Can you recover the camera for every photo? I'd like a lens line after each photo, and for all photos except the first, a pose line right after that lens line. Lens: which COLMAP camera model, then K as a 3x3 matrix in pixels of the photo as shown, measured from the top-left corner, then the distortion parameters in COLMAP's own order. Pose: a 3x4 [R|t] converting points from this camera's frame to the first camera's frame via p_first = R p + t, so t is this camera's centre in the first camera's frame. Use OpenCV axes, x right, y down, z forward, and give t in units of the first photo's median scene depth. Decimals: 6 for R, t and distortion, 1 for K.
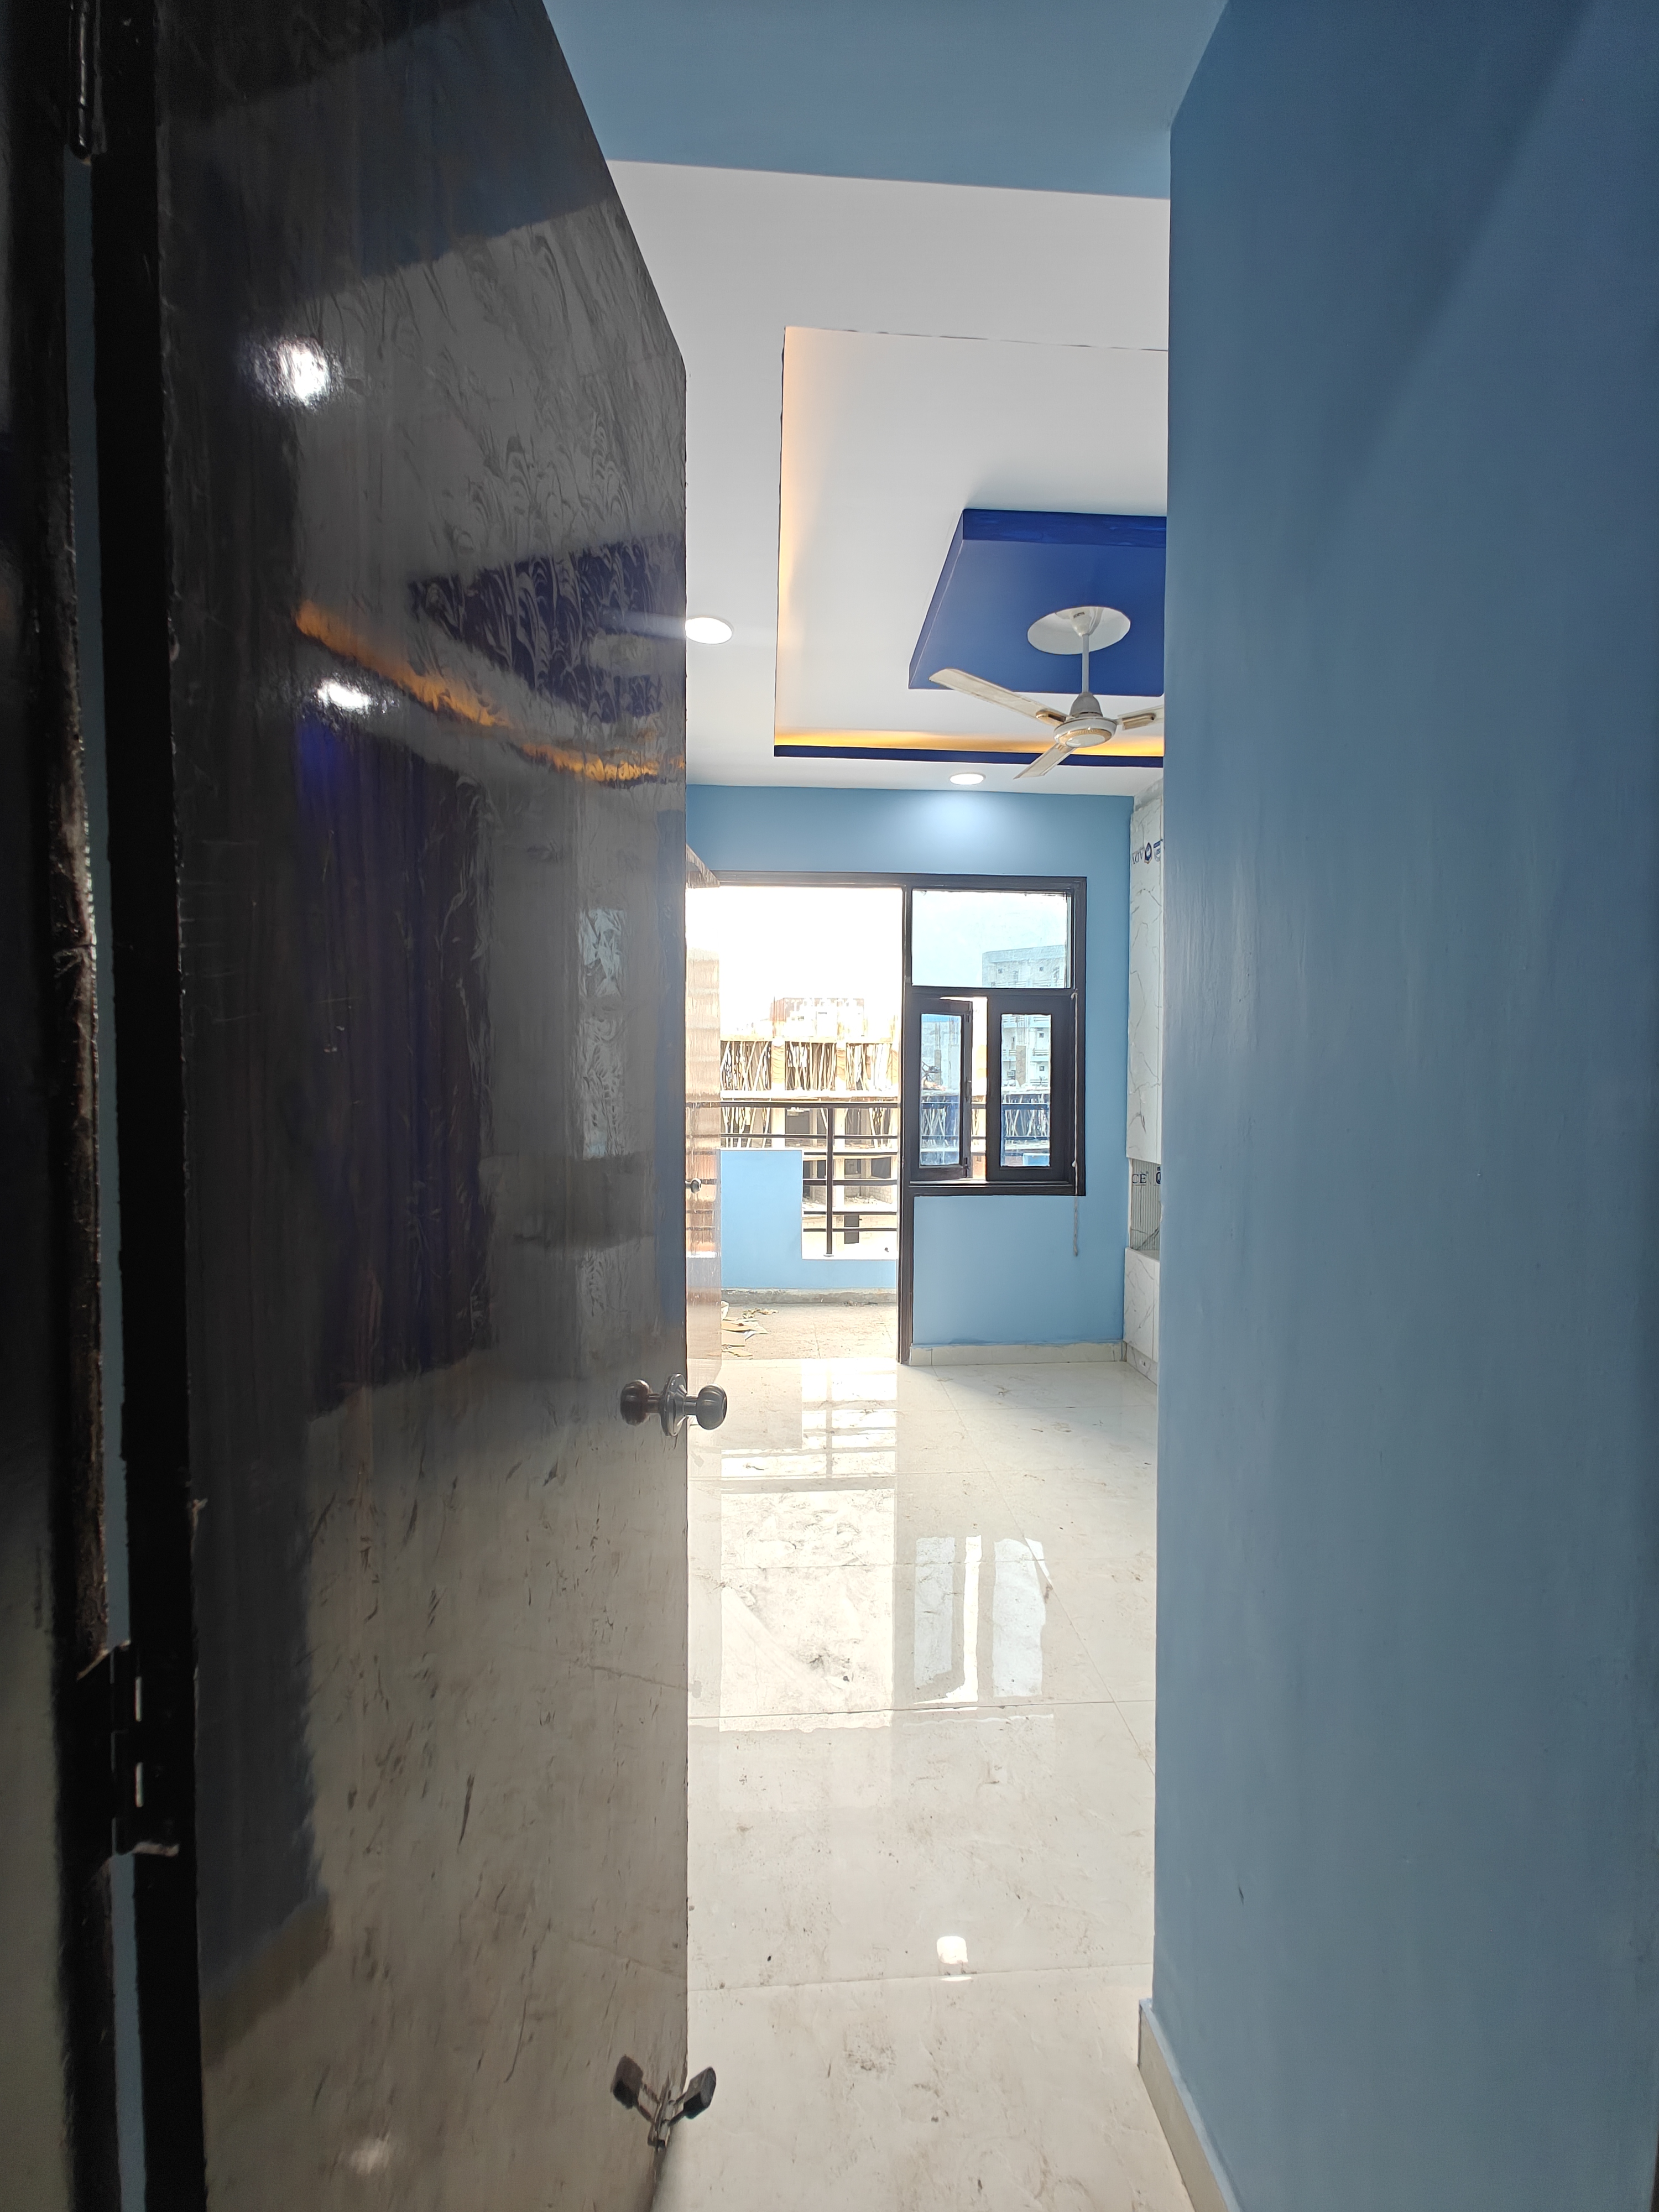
lens RADIAL K [[943.1, 0, 835.3], [0, 943.1, 1106.9], [0, 0, 1]] dist [0.008255, -0.000191]
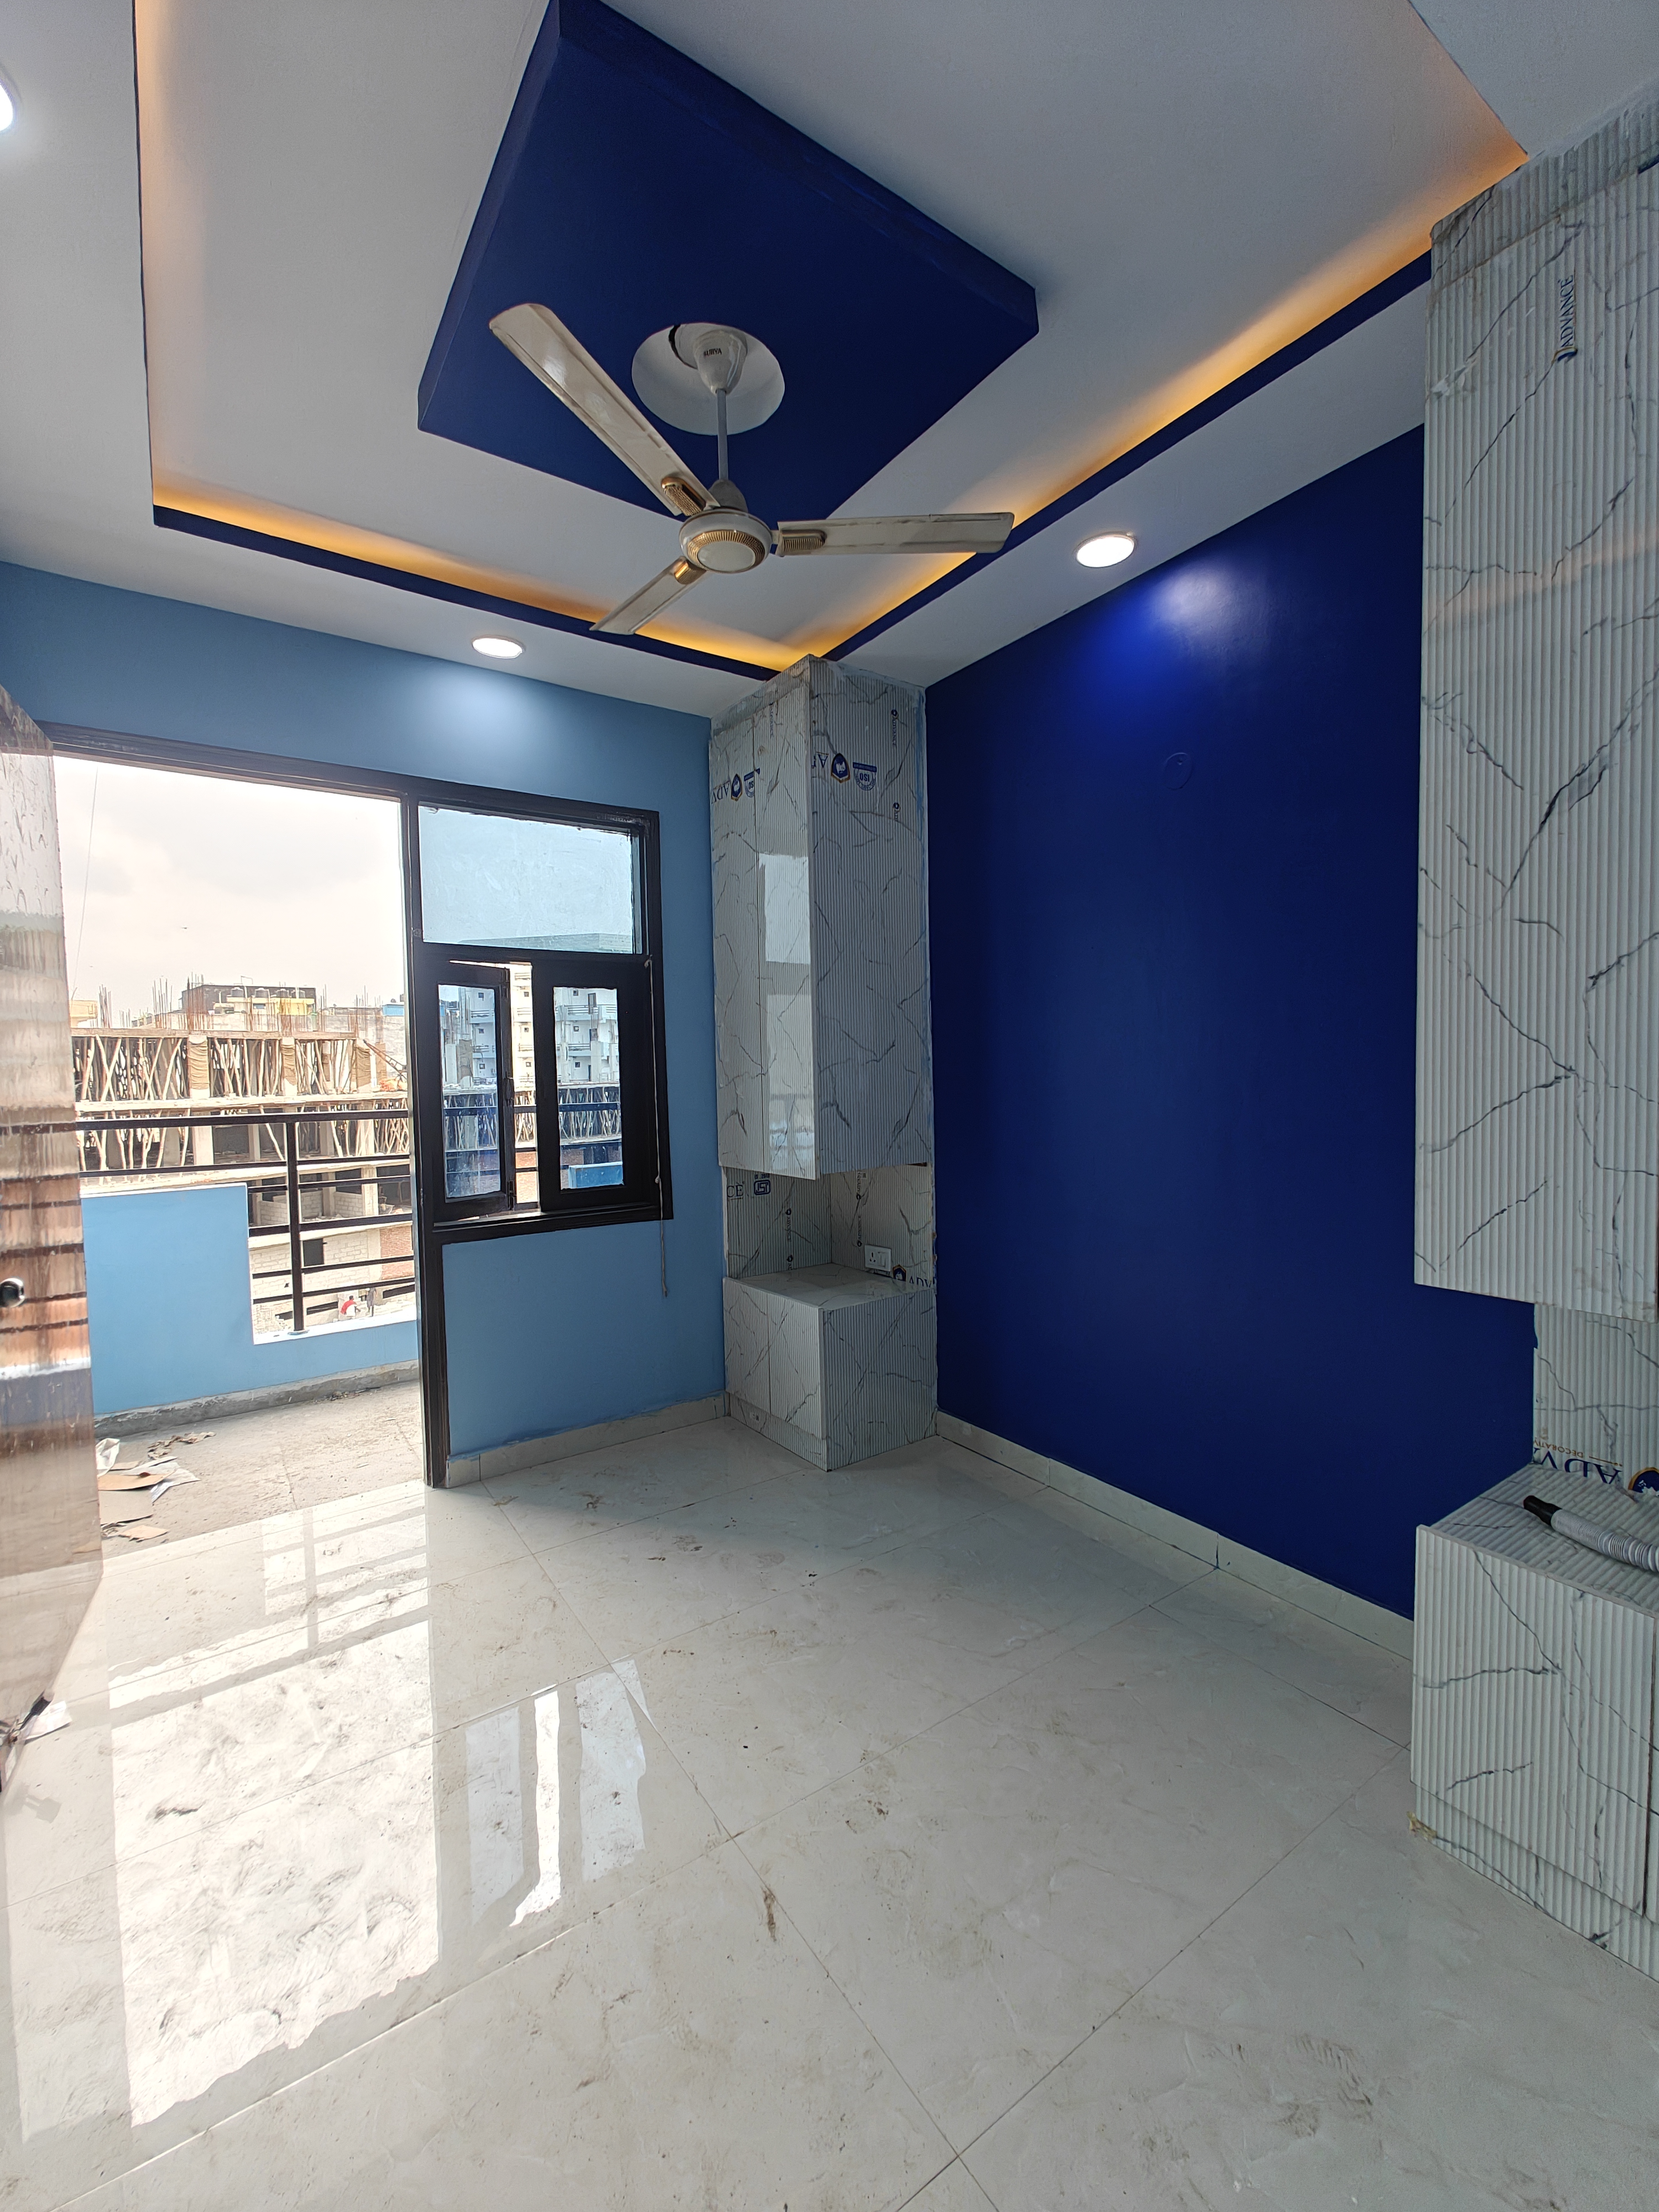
lens RADIAL K [[943.1, 0, 835.3], [0, 943.1, 1106.9], [0, 0, 1]] dist [0.008255, -0.000191]
pose [[0.862071, -0.042374, 0.505013, -0.012925], [0.040206, 0.999076, 0.015195, -0.004646], [-0.505190, 0.007205, 0.862978, 0.235083]]
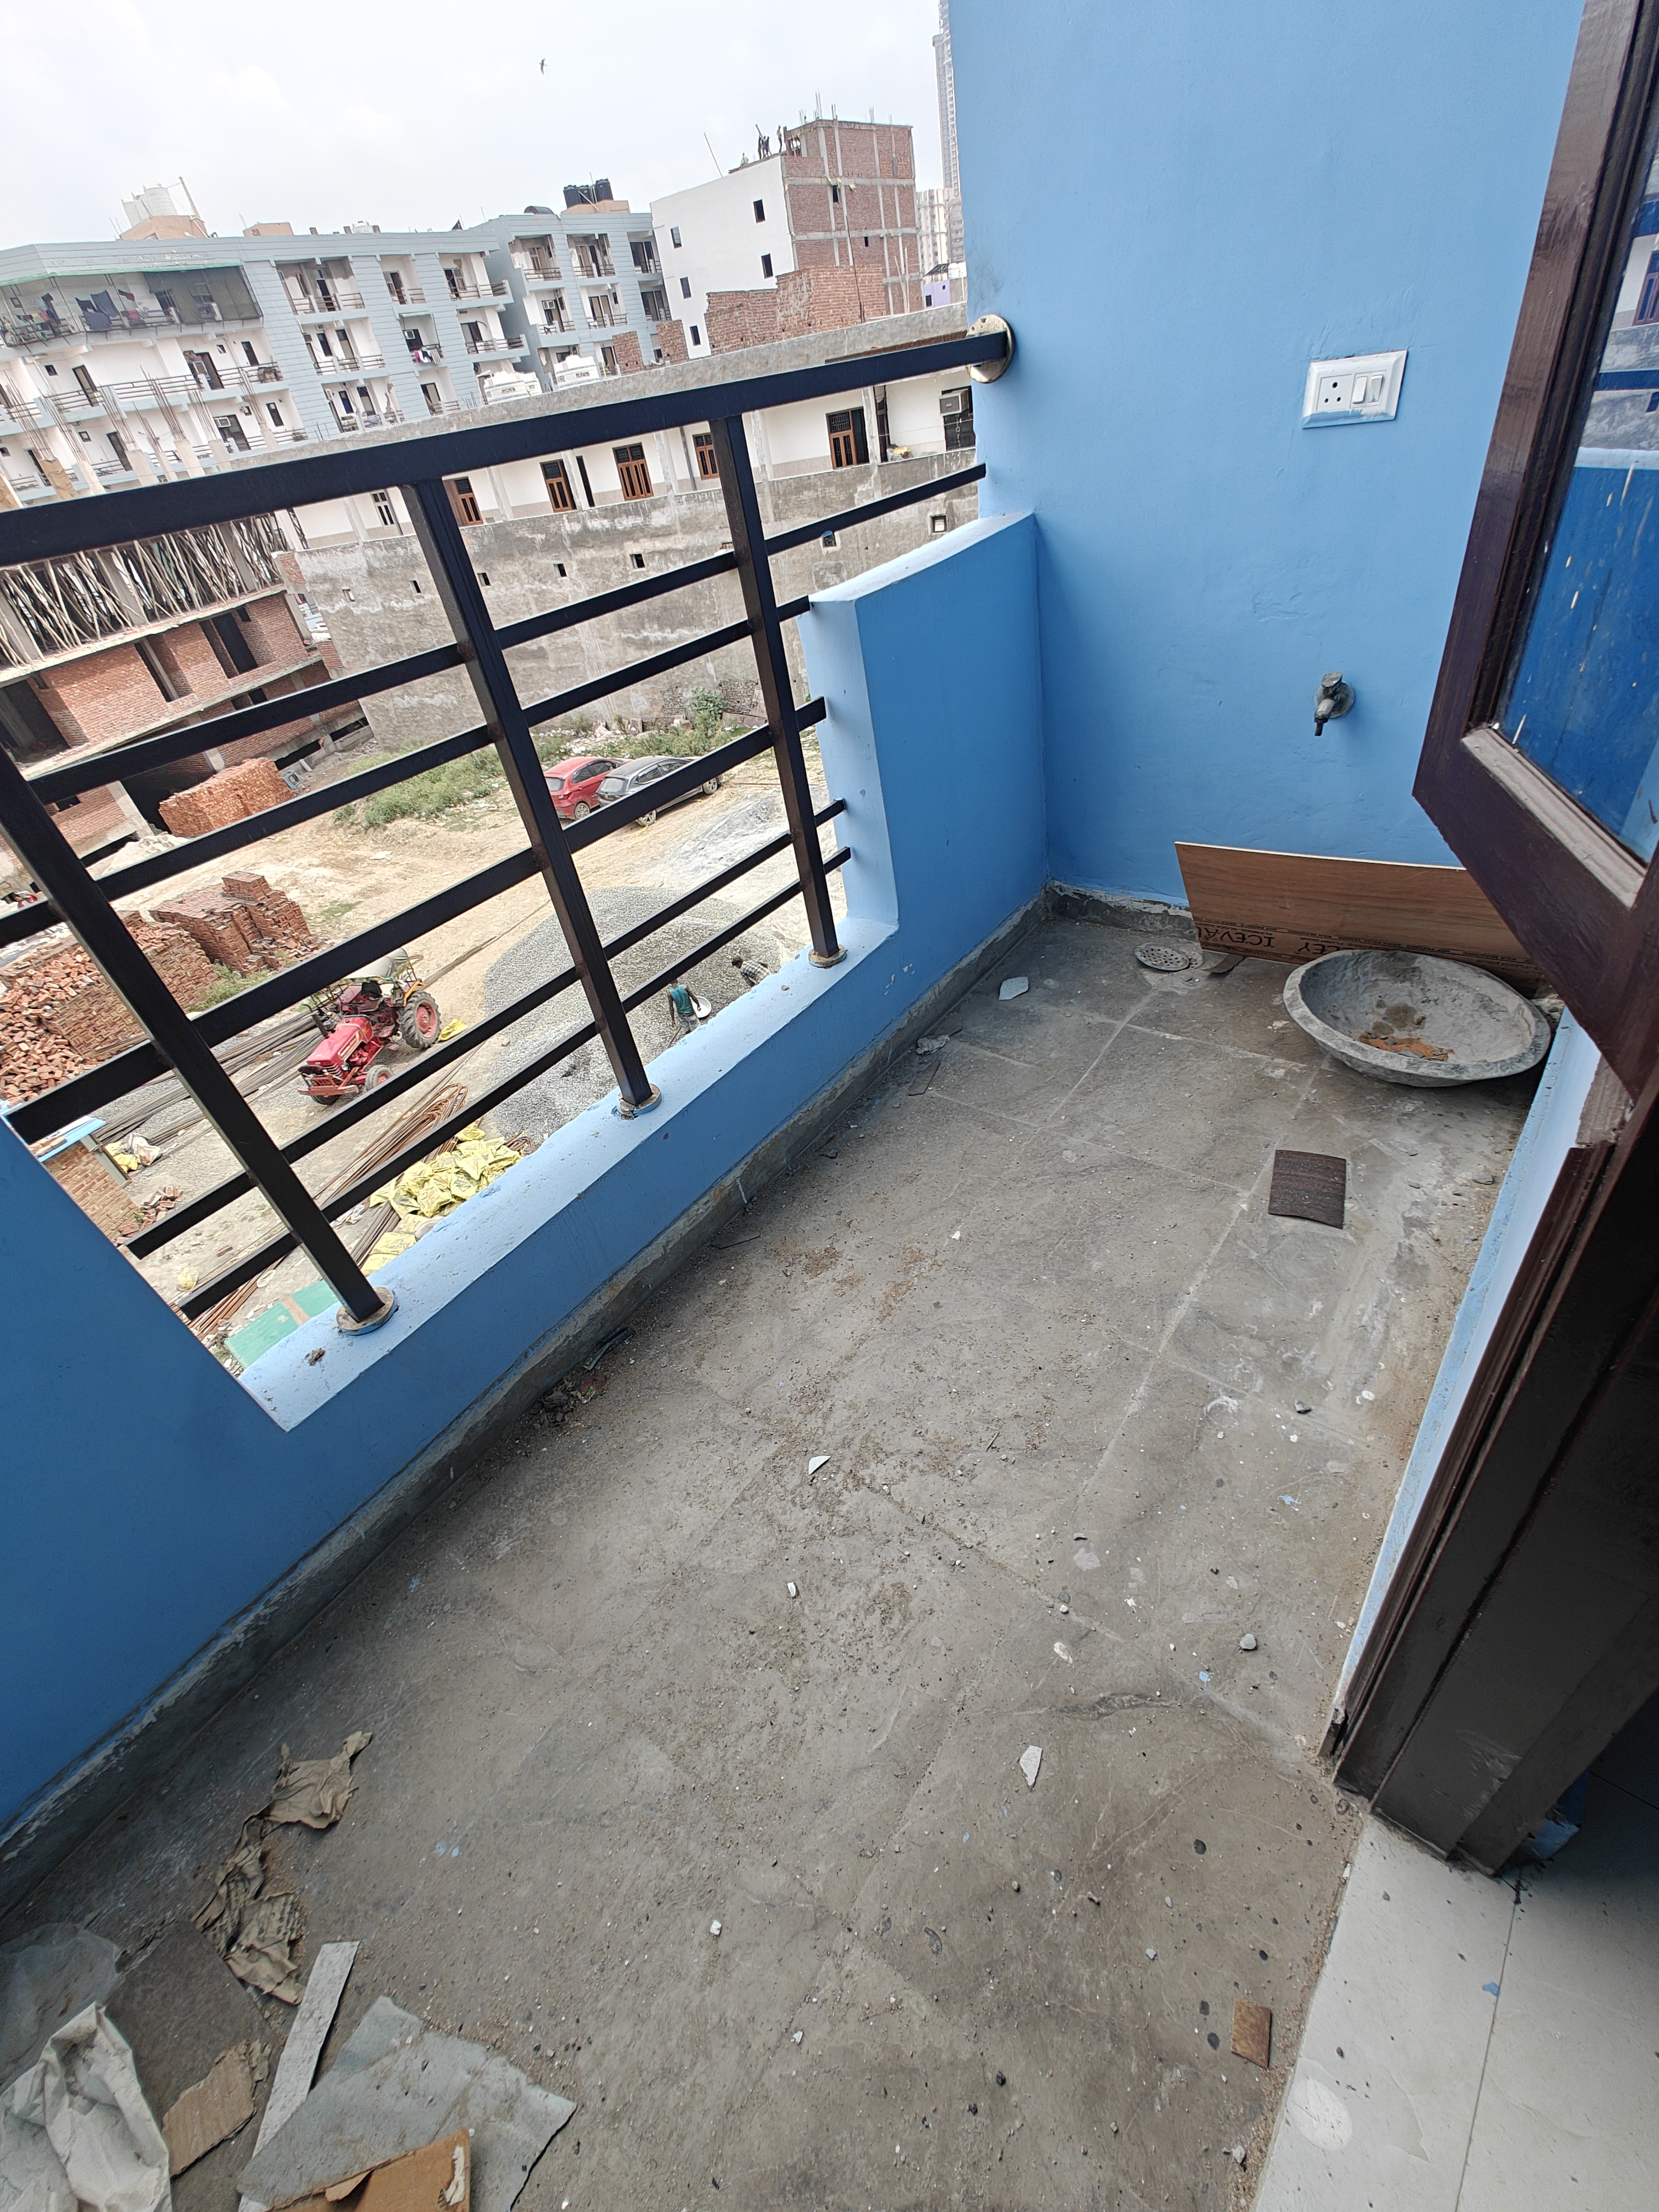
lens RADIAL K [[943.1, 0, 835.3], [0, 943.1, 1106.9], [0, 0, 1]] dist [0.008255, -0.000191]
pose [[0.642146, -0.545824, 0.538262, -0.036126], [0.187163, 0.792539, 0.580389, 0.006013], [-0.743384, -0.271952, 0.611084, 0.951687]]
